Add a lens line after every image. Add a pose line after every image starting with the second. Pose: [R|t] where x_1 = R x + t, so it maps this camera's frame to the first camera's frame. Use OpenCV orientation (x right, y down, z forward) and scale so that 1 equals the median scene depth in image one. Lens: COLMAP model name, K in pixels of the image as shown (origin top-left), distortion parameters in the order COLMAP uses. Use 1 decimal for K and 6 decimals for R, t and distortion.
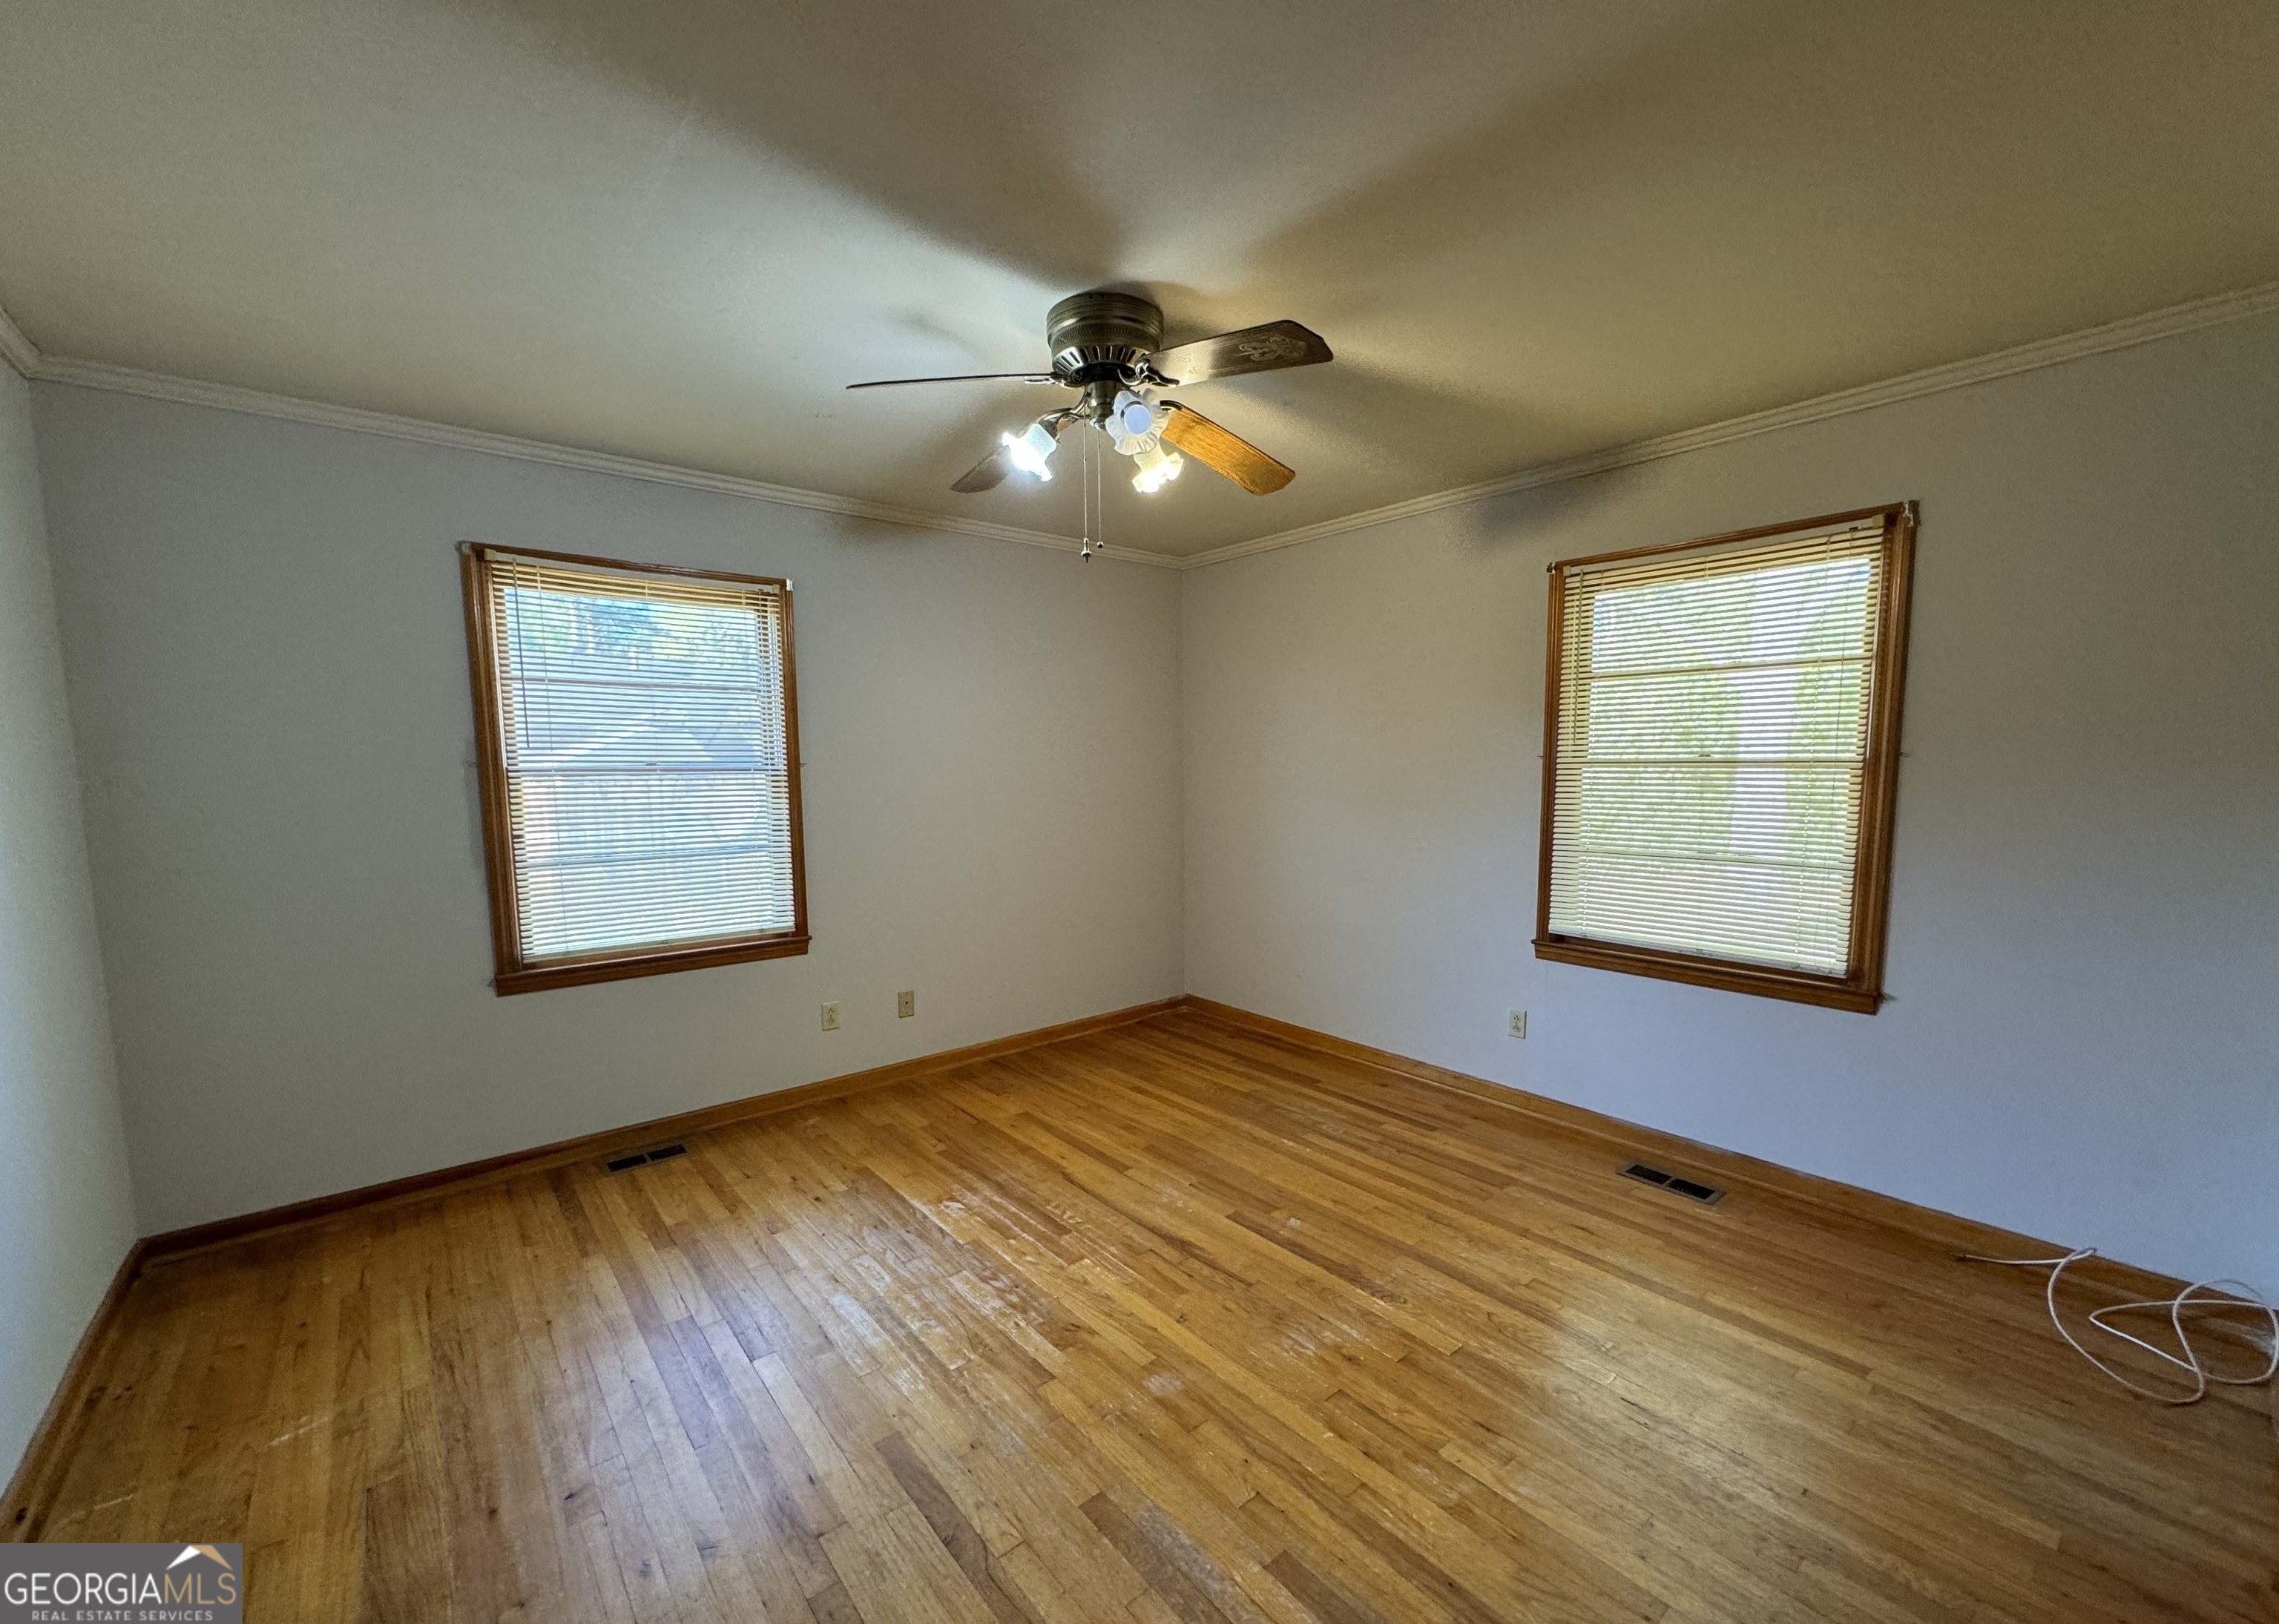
lens RADIAL K [[908.5, 0, 1144.8], [0, 908.5, 852.3], [0, 0, 1]] dist [-0.000330, 0.000049]
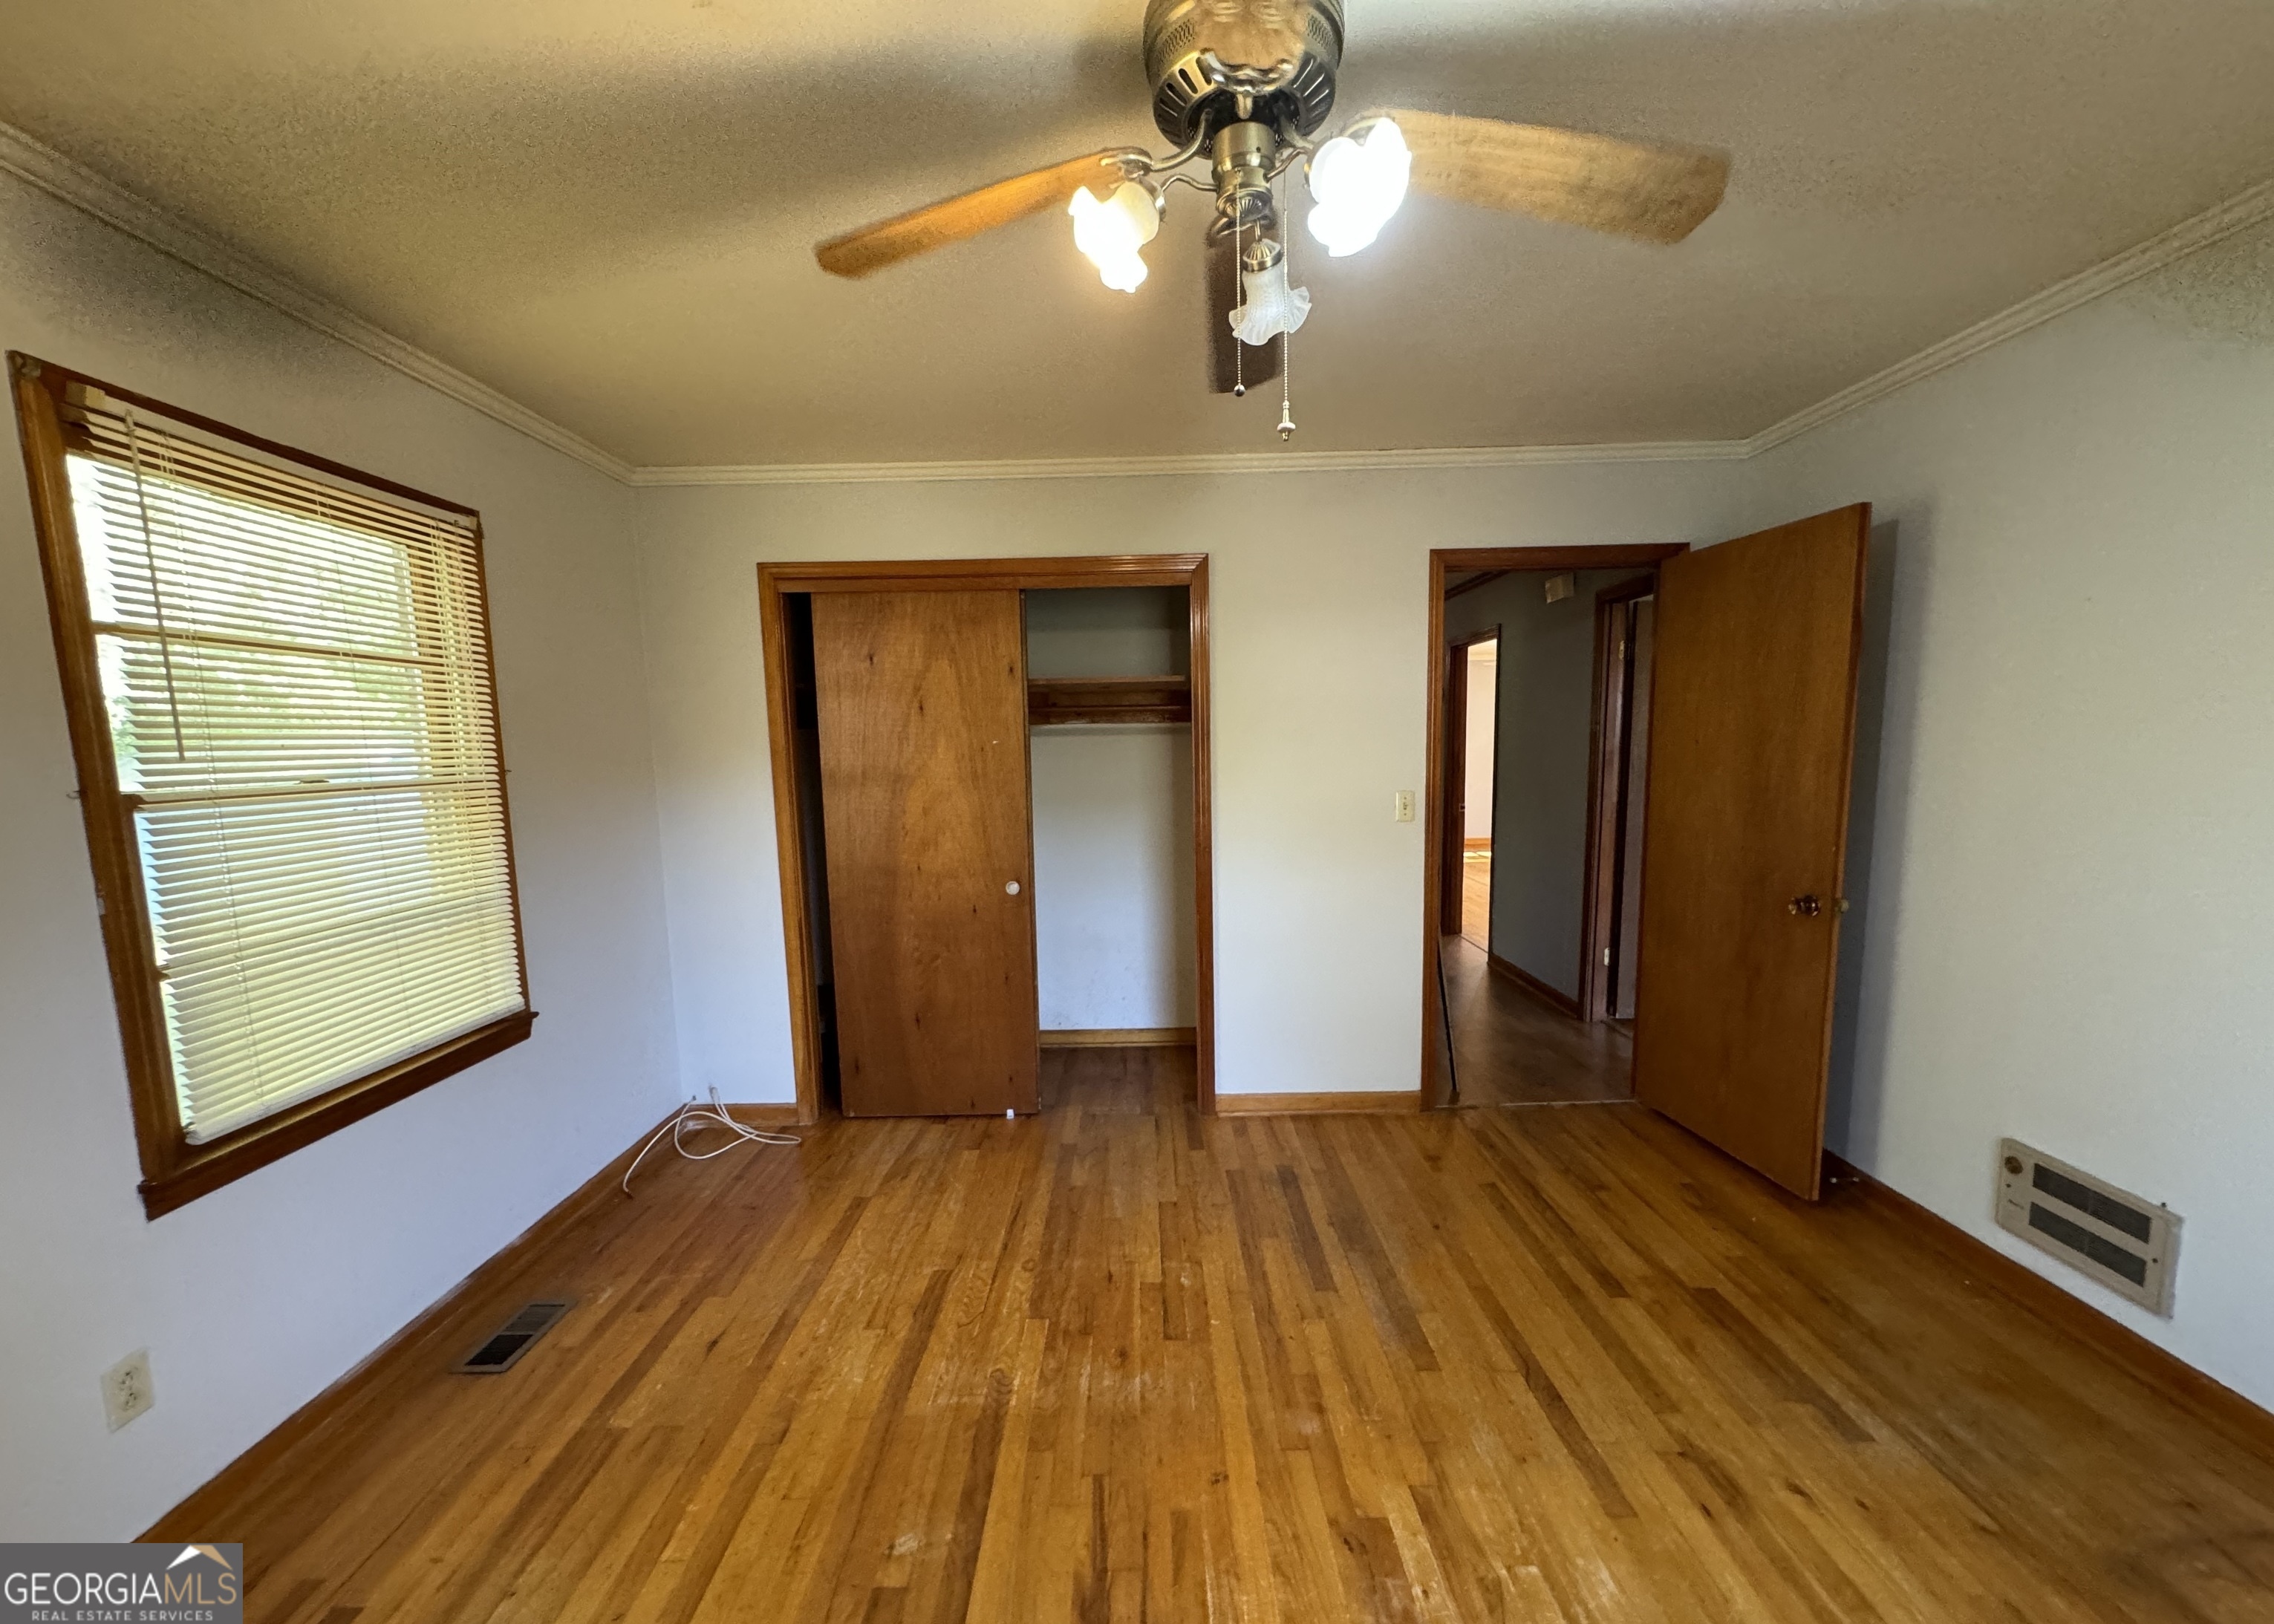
lens RADIAL K [[909.5, 0, 1141.4], [0, 909.5, 851.6], [0, 0, 1]] dist [-0.002430, 0.000330]
pose [[-0.766280, -0.052180, 0.640384, -0.290812], [0.097023, 0.975870, 0.195613, -0.130961], [-0.635138, 0.212026, -0.742727, 1.155600]]
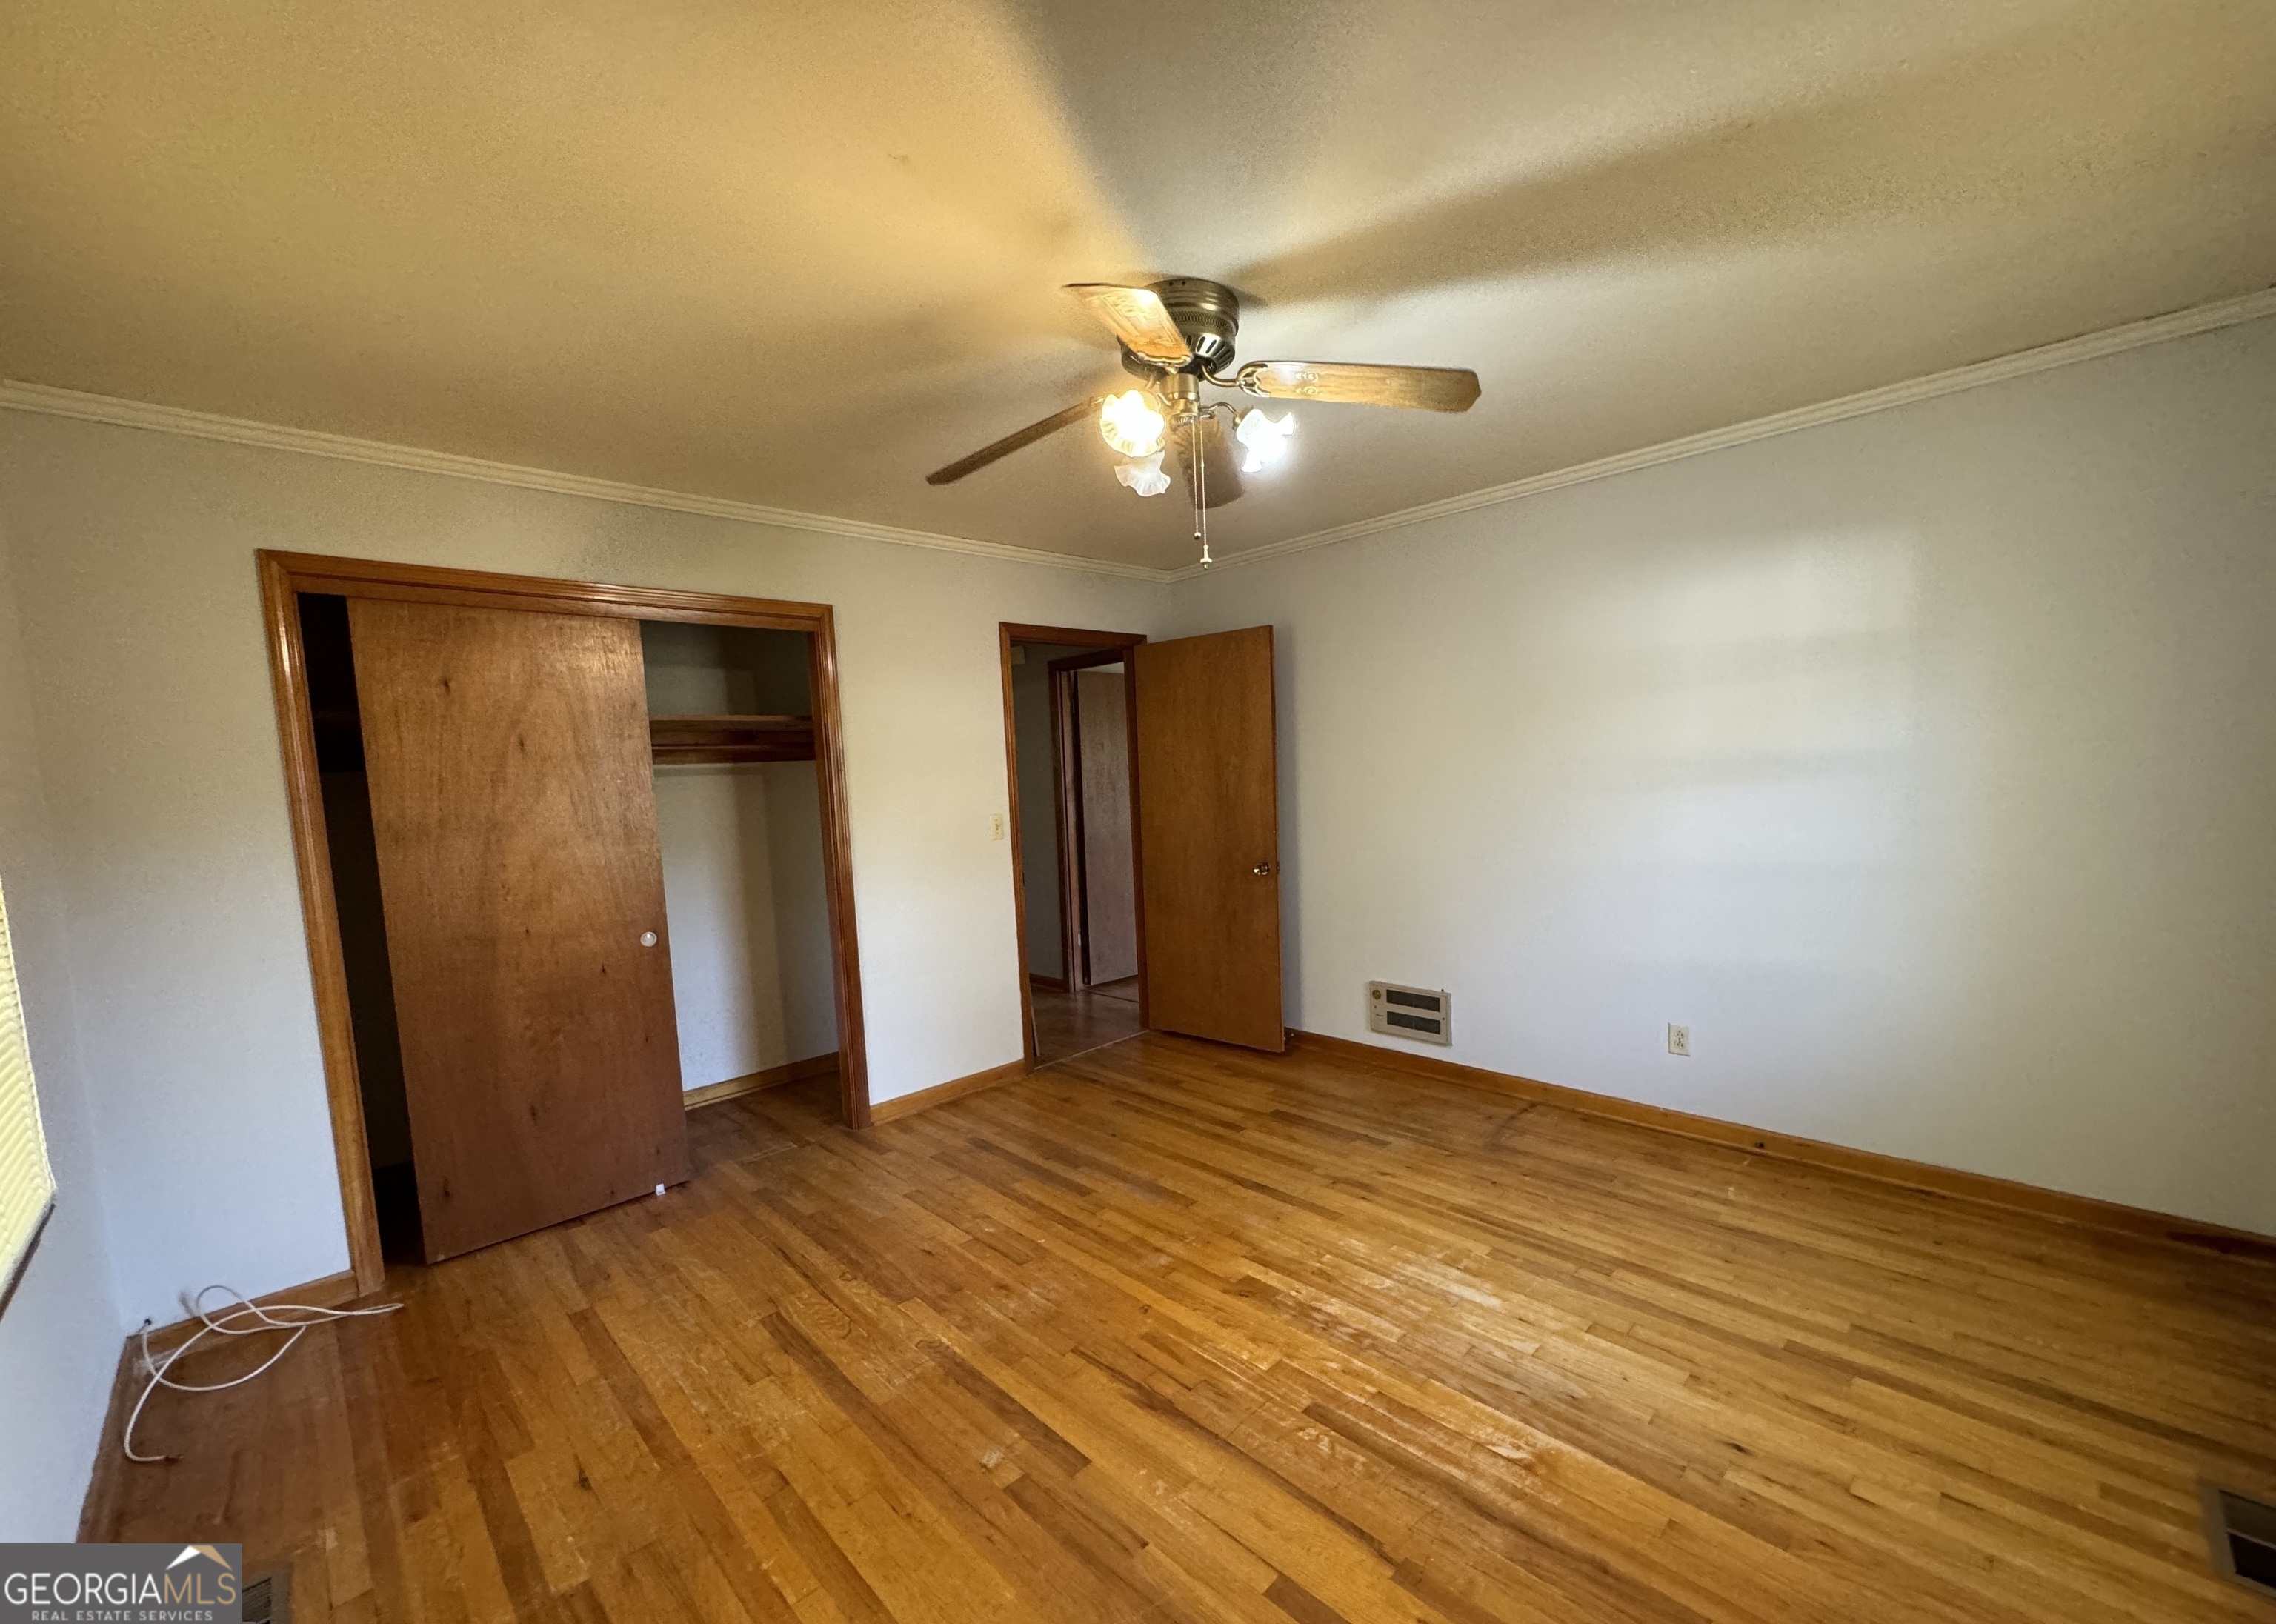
lens RADIAL K [[907.2, 0, 1137.9], [0, 907.2, 850.6], [0, 0, 1]] dist [-0.002526, -0.000241]
pose [[-0.996065, 0.058878, -0.066248, 0.067559], [0.044726, 0.979217, 0.197822, -0.161352], [0.076518, 0.194080, -0.977997, 1.470713]]
